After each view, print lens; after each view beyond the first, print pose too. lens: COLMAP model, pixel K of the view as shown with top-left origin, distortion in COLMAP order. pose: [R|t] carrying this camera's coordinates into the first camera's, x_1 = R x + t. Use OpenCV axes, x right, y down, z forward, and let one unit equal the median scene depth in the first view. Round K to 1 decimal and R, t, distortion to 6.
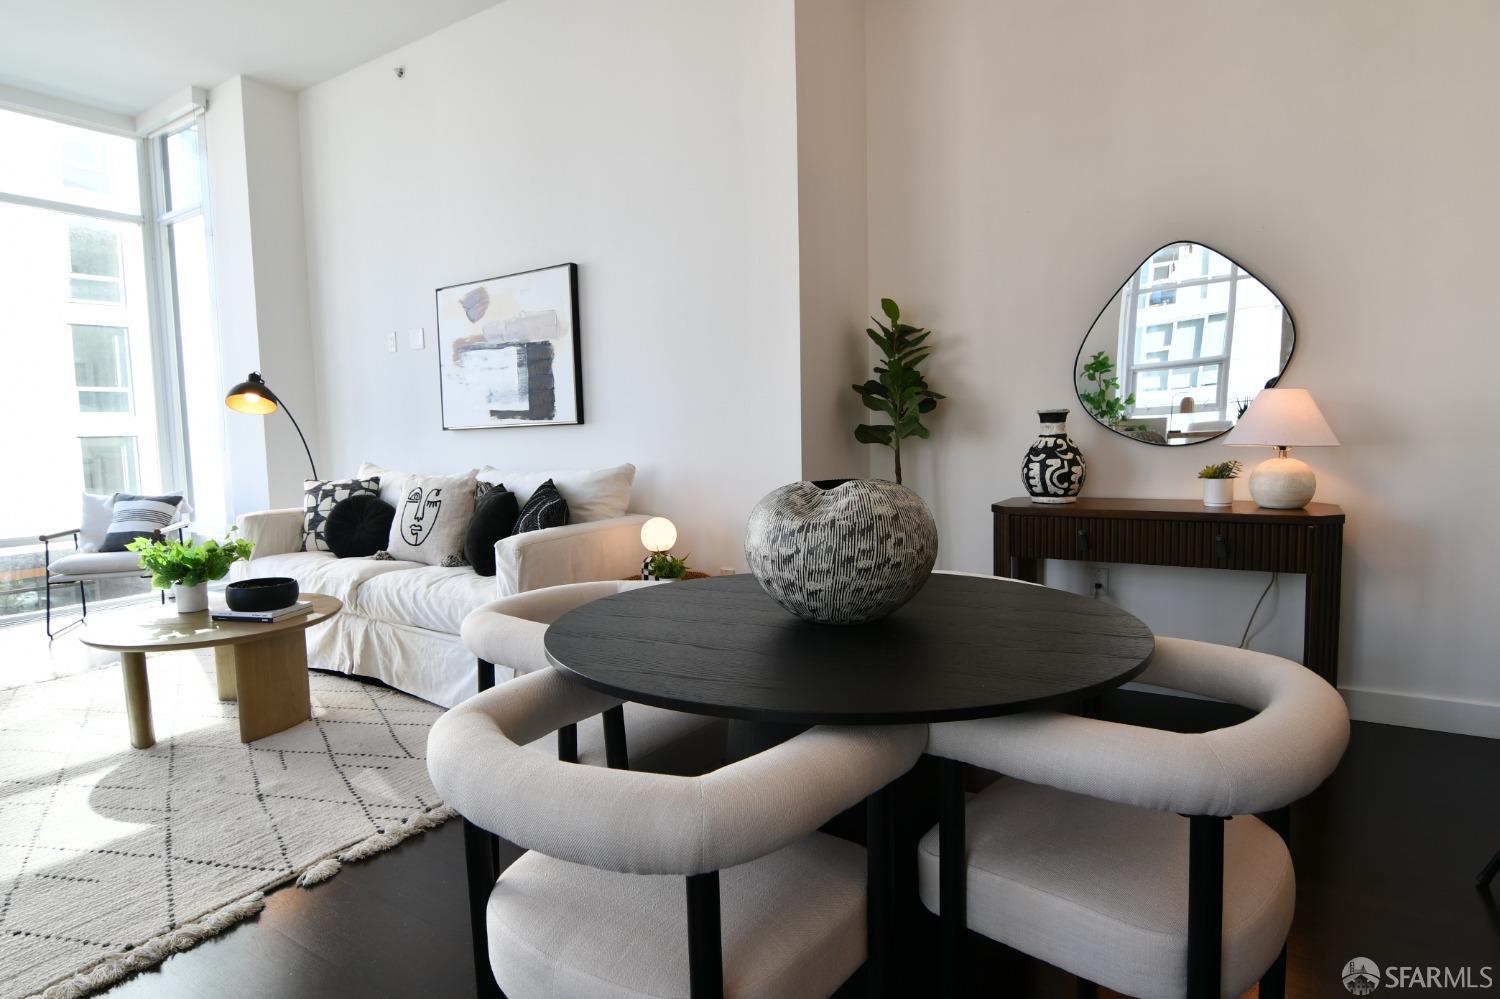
lens RADIAL K [[802.2, 0, 750.0], [0, 802.2, 499.5], [0, 0, 1]] dist [-0.005669, -0.012886]
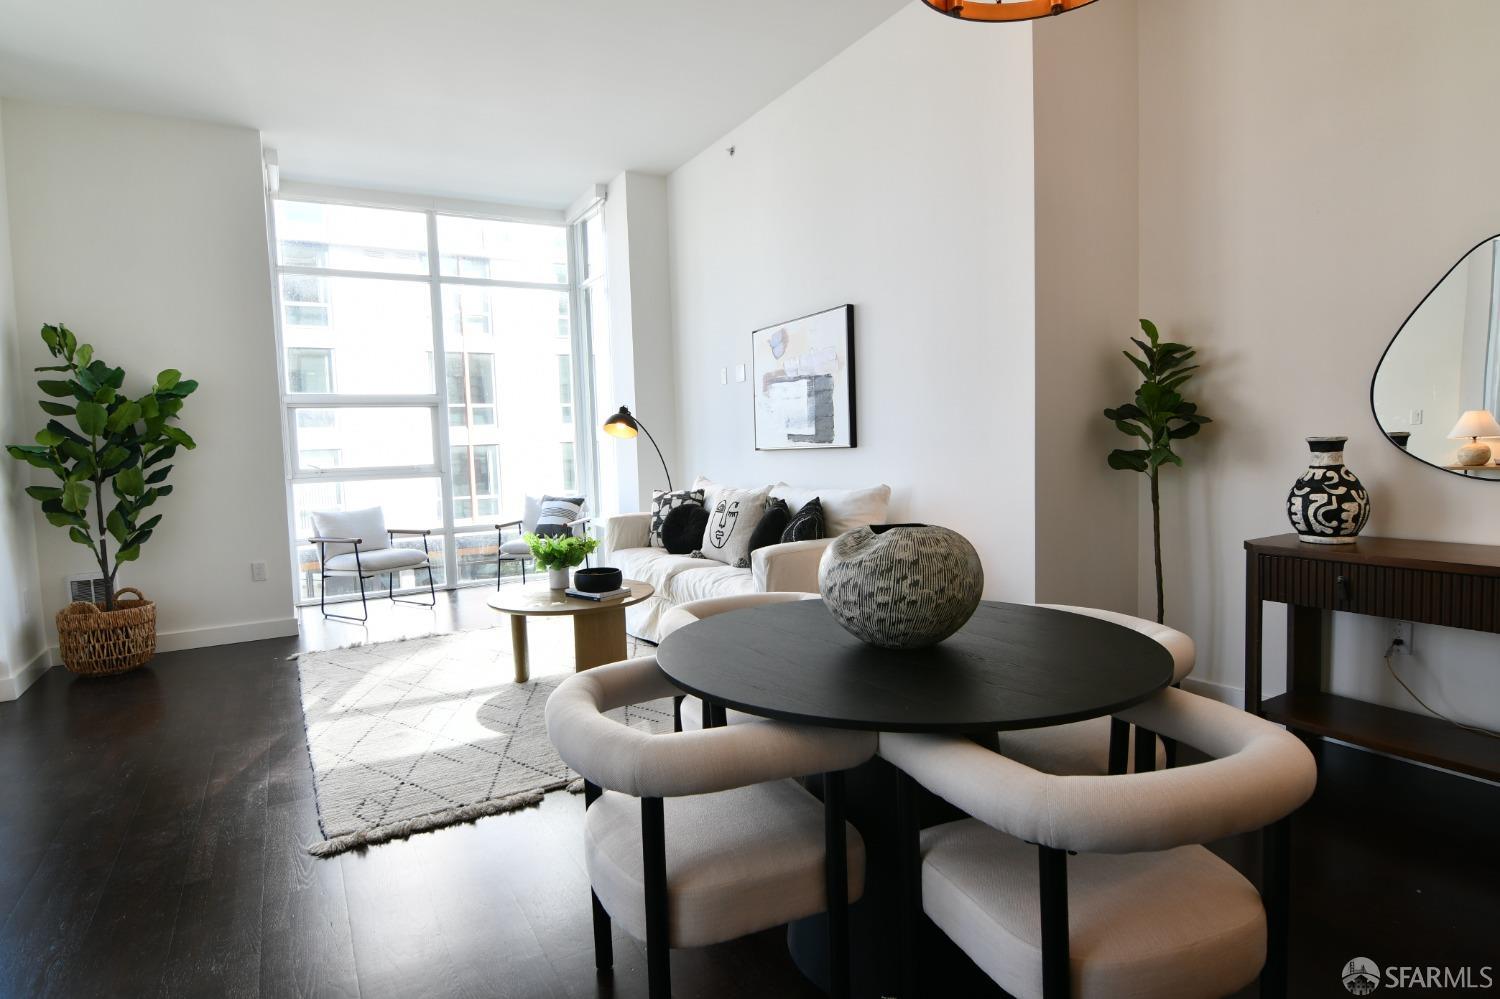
lens RADIAL K [[802.2, 0, 750.0], [0, 802.2, 499.5], [0, 0, 1]] dist [-0.005669, -0.012886]
pose [[0.886190, 0.028867, -0.462422, 0.222251], [-0.028984, 0.999556, 0.006853, -0.030949], [0.462414, 0.007330, 0.886634, -0.070323]]
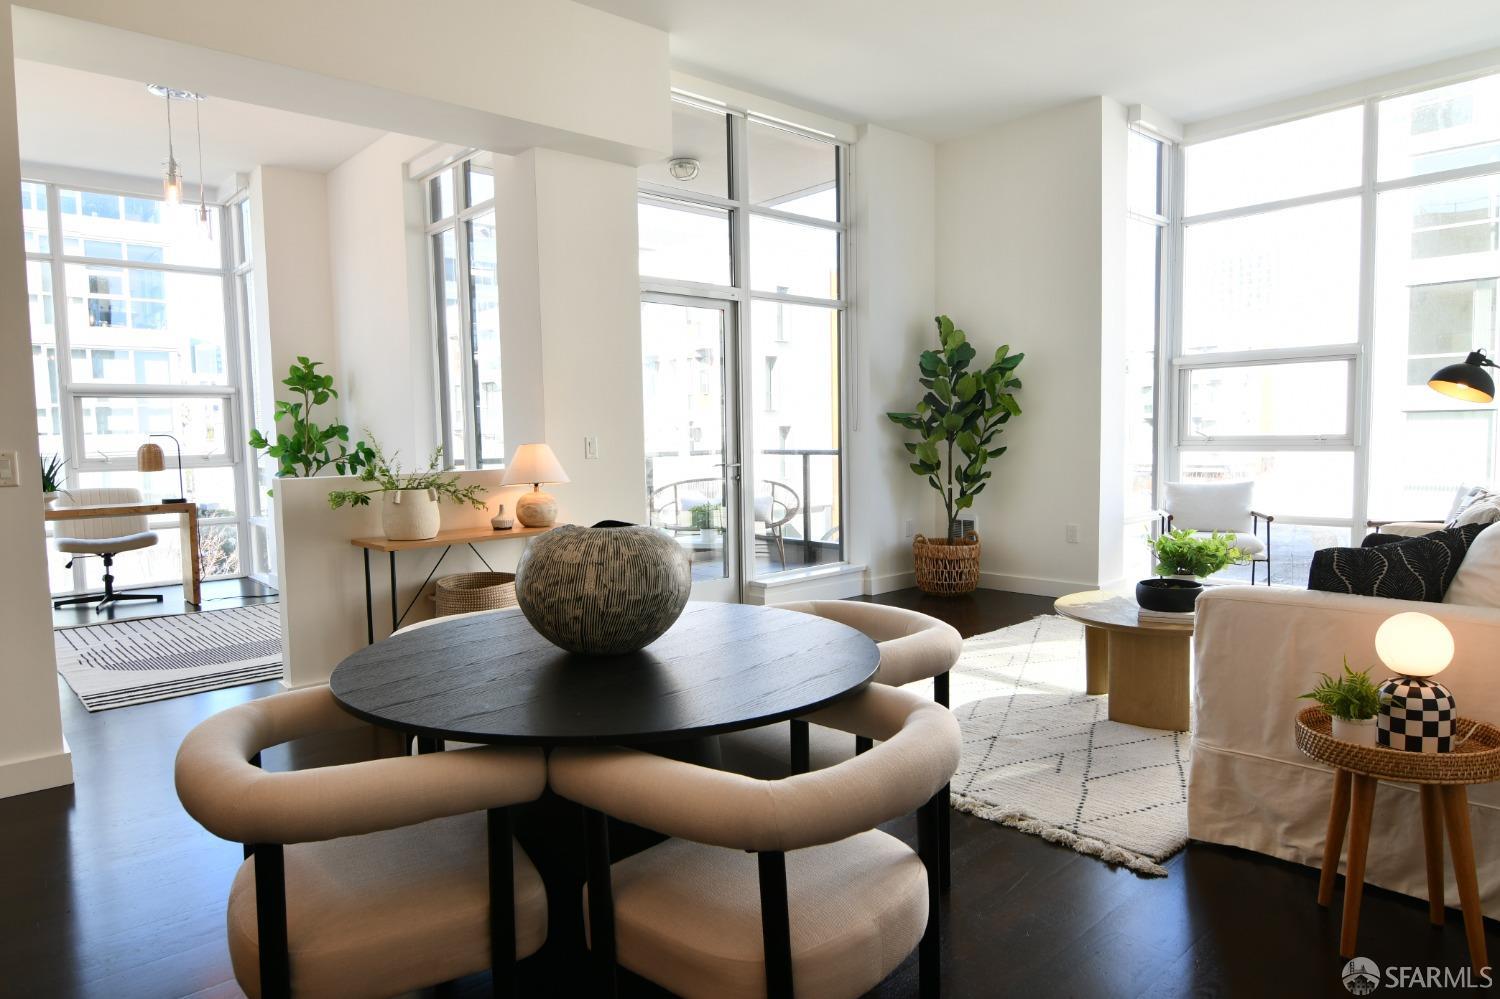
lens RADIAL K [[916.0, 0, 750.0], [0, 916.0, 499.5], [0, 0, 1]] dist [-0.003092, -0.001139]
pose [[-0.243095, 0.102167, -0.964607, 0.620713], [-0.056662, 0.991244, 0.119268, -0.110208], [0.968346, 0.083650, -0.235178, 0.713242]]
